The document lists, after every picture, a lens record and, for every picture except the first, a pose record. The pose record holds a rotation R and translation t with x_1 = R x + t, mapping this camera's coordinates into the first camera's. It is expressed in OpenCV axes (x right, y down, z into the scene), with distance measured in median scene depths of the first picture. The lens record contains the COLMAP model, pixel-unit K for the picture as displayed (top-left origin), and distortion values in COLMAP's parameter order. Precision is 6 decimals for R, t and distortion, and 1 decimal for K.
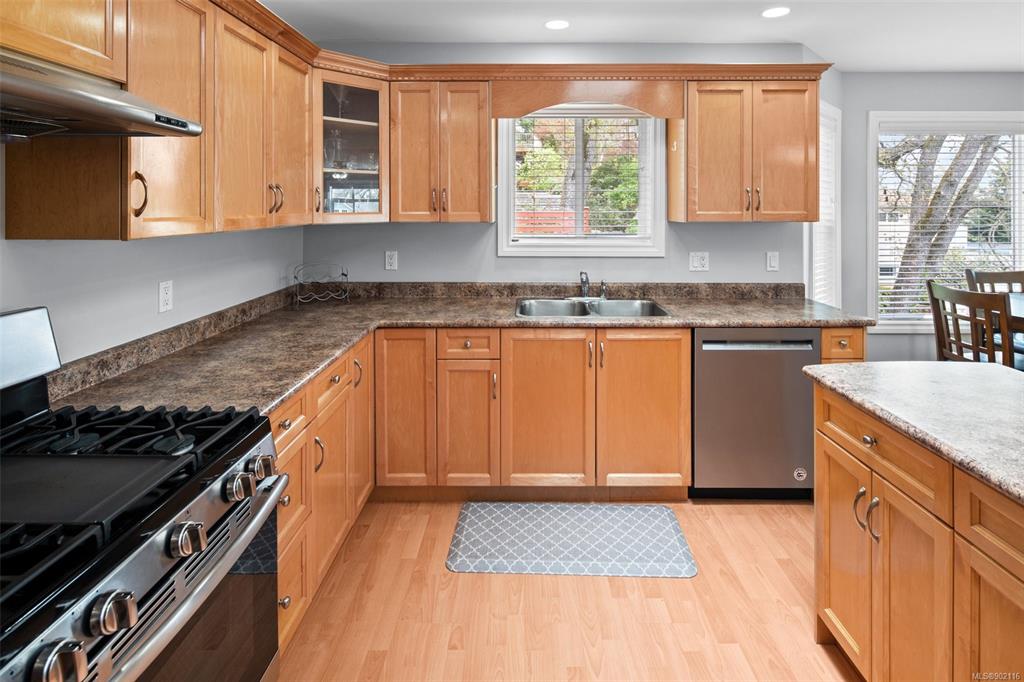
lens RADIAL K [[506.5, 0, 531.3], [0, 506.5, 209.4], [0, 0, 1]] dist [0.004430, -0.002933]
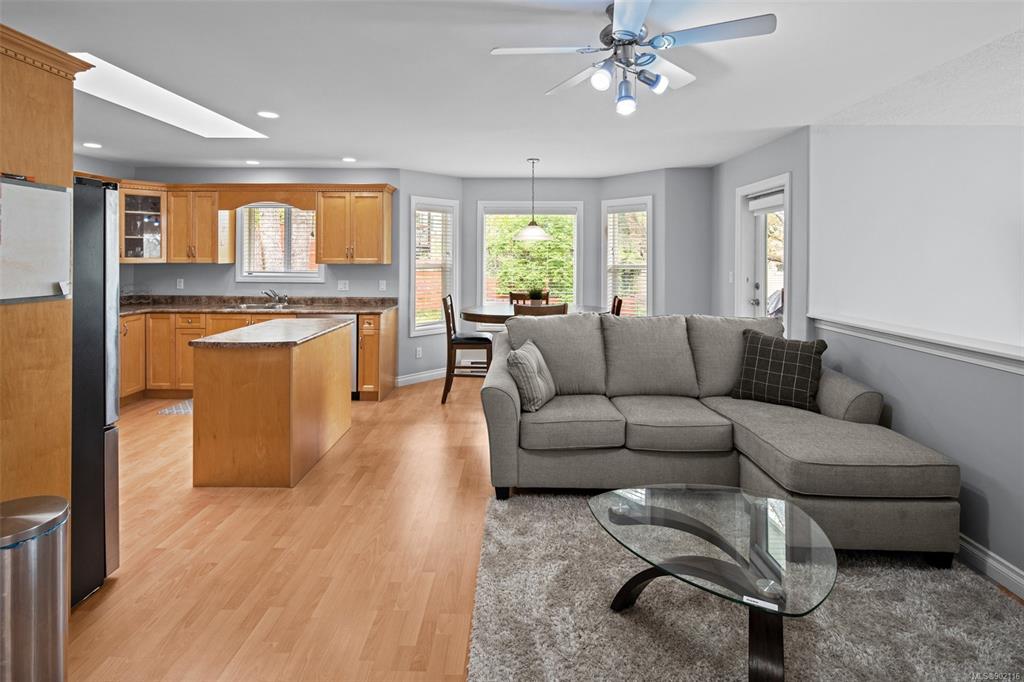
lens RADIAL K [[506.5, 0, 511.9], [0, 506.5, 253.2], [0, 0, 1]] dist [0.004430, -0.002933]
pose [[0.999710, 0.005943, -0.023335, 1.105105], [-0.006188, 0.999926, -0.010460, 0.000545], [0.023271, 0.010602, 0.999673, -0.935706]]
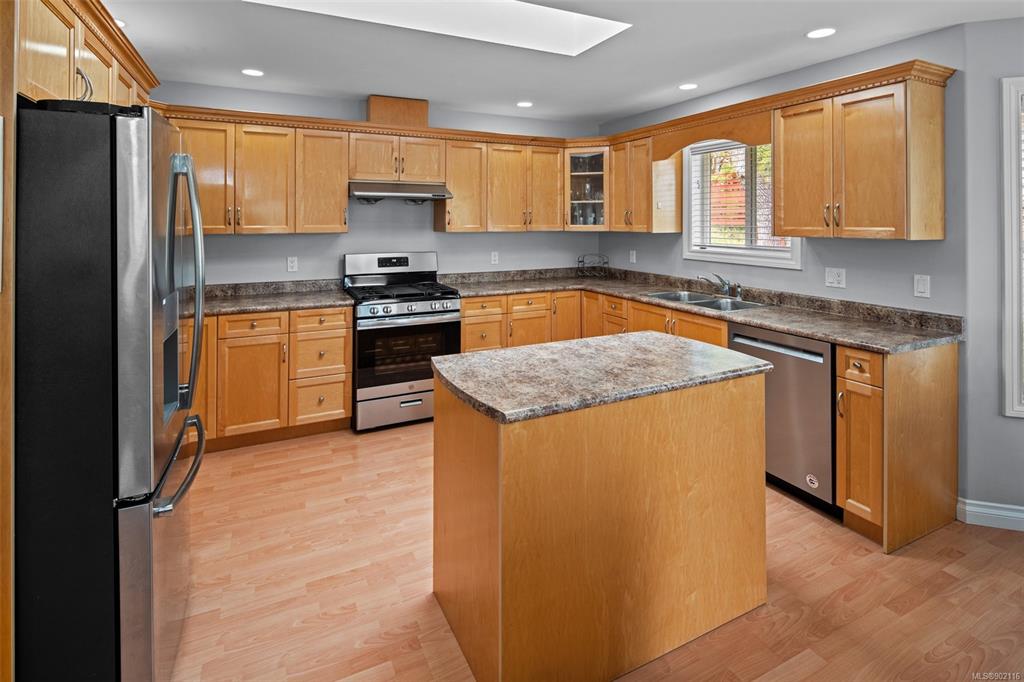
lens RADIAL K [[506.5, 0, 505.8], [0, 506.5, 217.8], [0, 0, 1]] dist [0.004430, -0.002933]
pose [[0.433441, -0.004654, -0.901170, 1.056490], [-0.004952, 0.999959, -0.007546, -0.004039], [0.901168, 0.007733, 0.433400, -0.013680]]
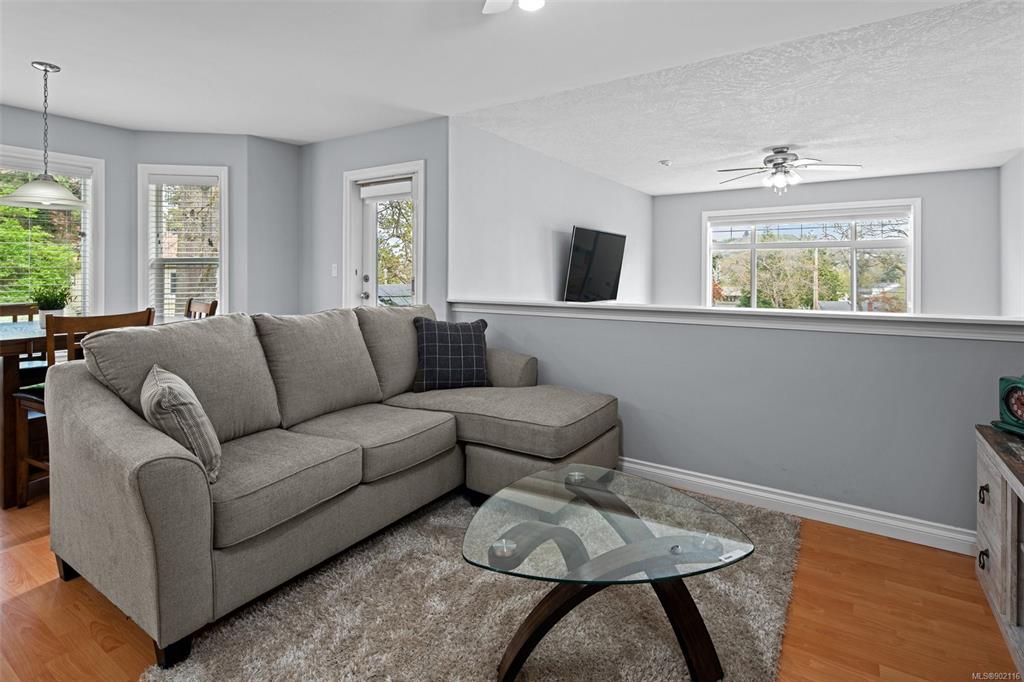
lens RADIAL K [[506.5, 0, 514.2], [0, 506.5, 275.3], [0, 0, 1]] dist [0.004430, -0.002933]
pose [[0.559552, -0.005949, 0.828774, 0.801198], [-0.001155, 0.999968, 0.007957, 0.068074], [-0.828794, -0.005409, 0.559527, -0.490971]]
